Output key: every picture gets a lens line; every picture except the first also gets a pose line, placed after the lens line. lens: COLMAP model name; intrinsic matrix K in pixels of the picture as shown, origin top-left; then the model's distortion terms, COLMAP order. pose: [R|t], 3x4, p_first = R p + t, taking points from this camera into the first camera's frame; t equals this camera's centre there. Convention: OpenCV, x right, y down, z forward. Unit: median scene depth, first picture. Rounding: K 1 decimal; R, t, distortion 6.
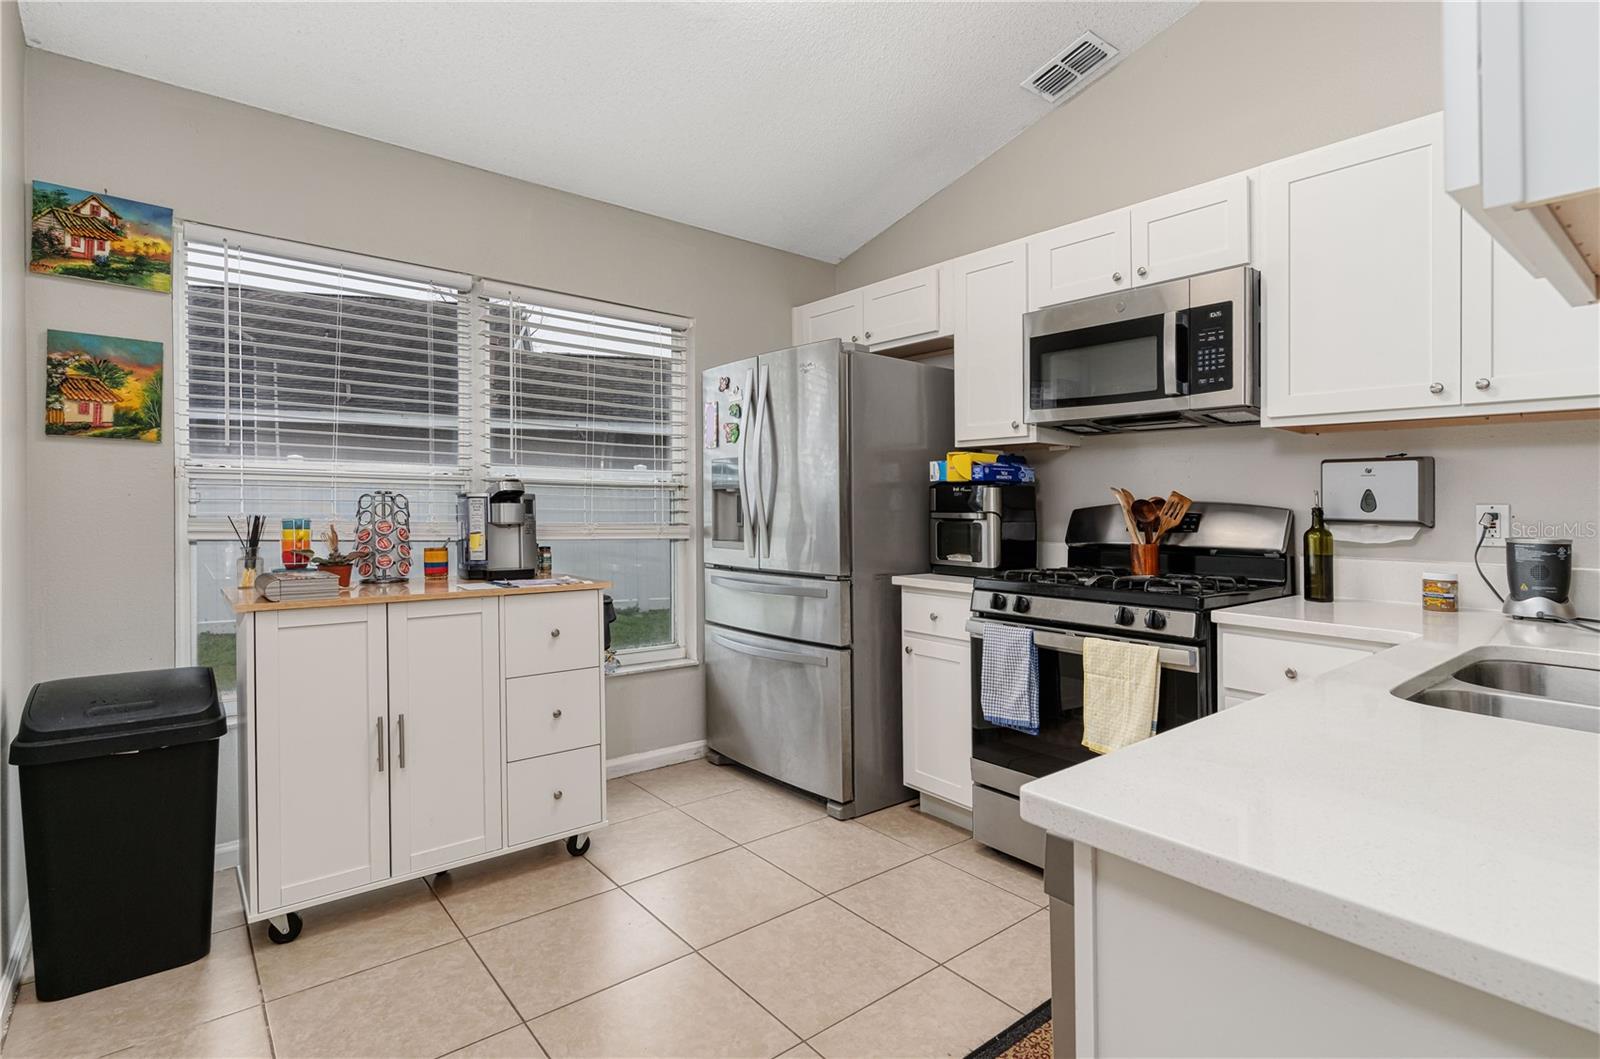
lens RADIAL K [[777.4, 0, 801.8], [0, 777.4, 514.6], [0, 0, 1]] dist [0.004919, 0.000245]
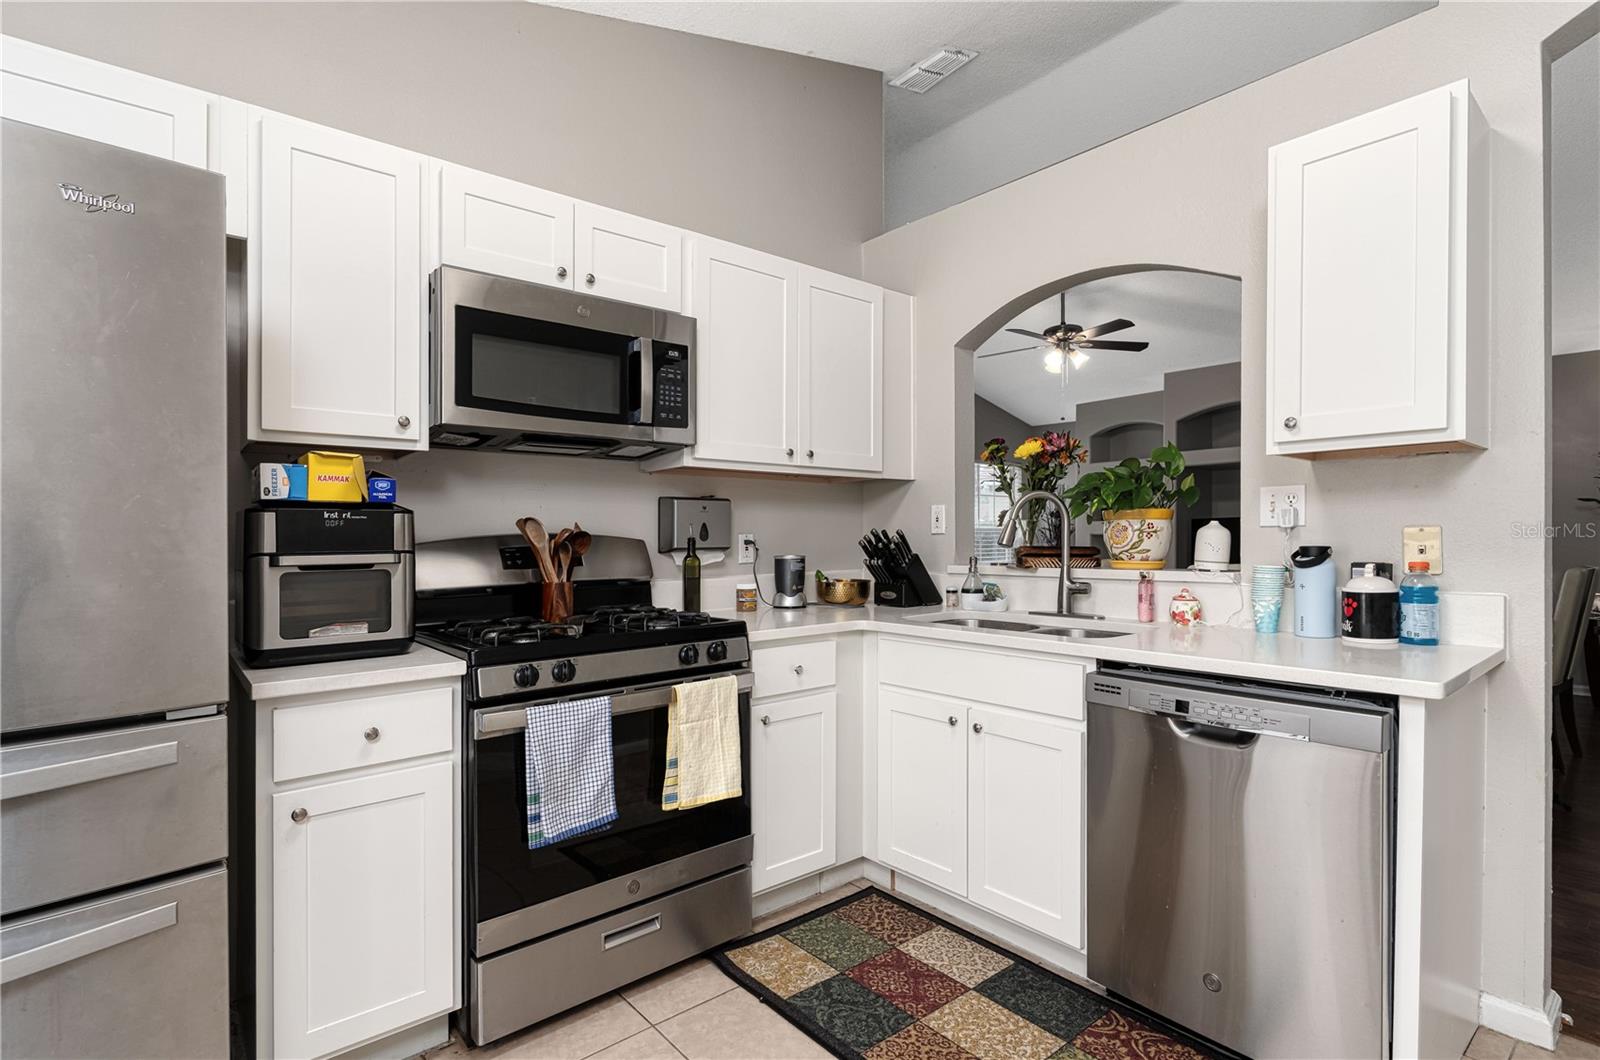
lens RADIAL K [[777.4, 0, 794.3], [0, 777.4, 532.2], [0, 0, 1]] dist [0.004919, 0.000245]
pose [[-0.016246, -0.002386, 0.999865, -0.514647], [0.022735, 0.999738, 0.002755, -0.016600], [-0.999610, 0.022777, -0.016187, 0.857884]]
